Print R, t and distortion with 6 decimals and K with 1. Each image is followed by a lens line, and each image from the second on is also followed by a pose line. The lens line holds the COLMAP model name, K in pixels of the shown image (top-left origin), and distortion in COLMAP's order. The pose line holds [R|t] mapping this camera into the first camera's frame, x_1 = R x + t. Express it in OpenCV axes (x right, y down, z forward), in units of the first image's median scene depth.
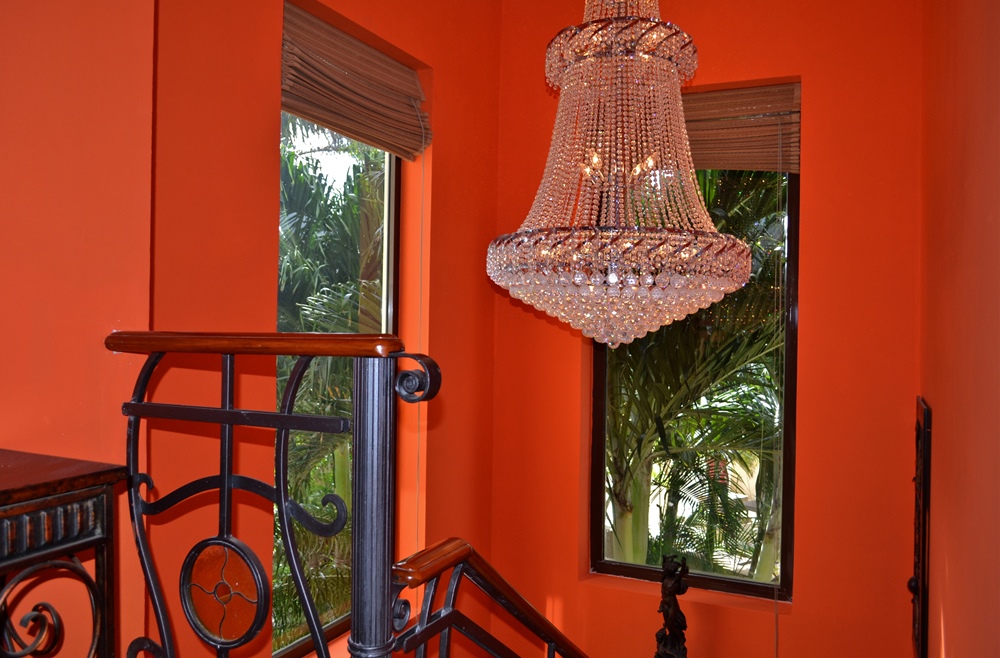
lens RADIAL K [[832.4, 0, 500.6], [0, 832.4, 326.9], [0, 0, 1]] dist [-0.041579, -0.005143]
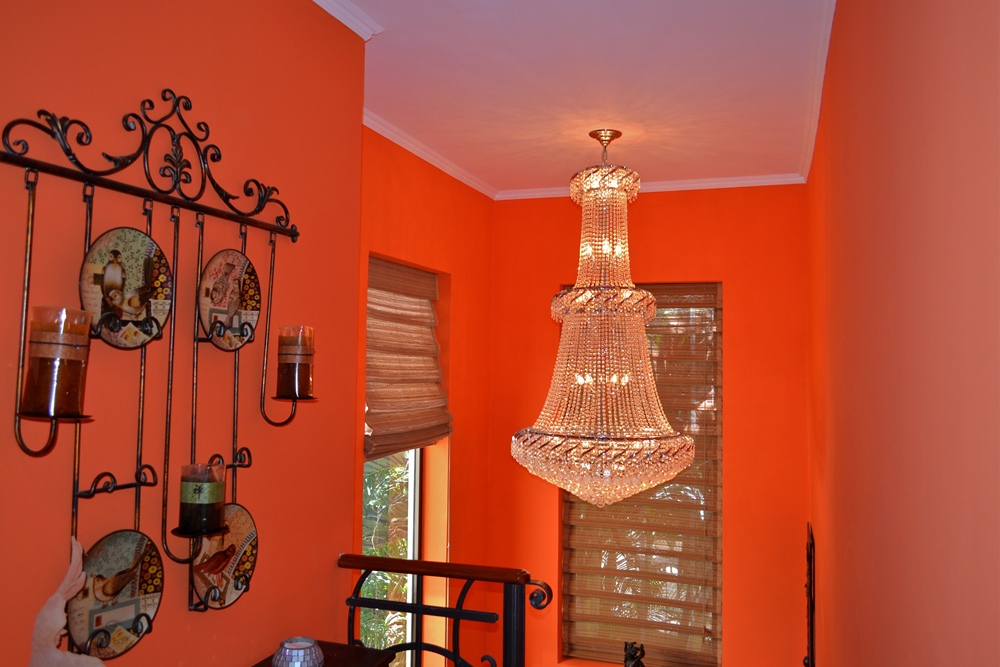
lens RADIAL K [[832.4, 0, 500.4], [0, 832.4, 334.1], [0, 0, 1]] dist [-0.041579, -0.005143]
pose [[0.995285, 0.002254, 0.096971, -0.174523], [0.002299, 0.998901, -0.046811, -0.208429], [-0.096969, 0.046814, 0.994186, -0.421567]]
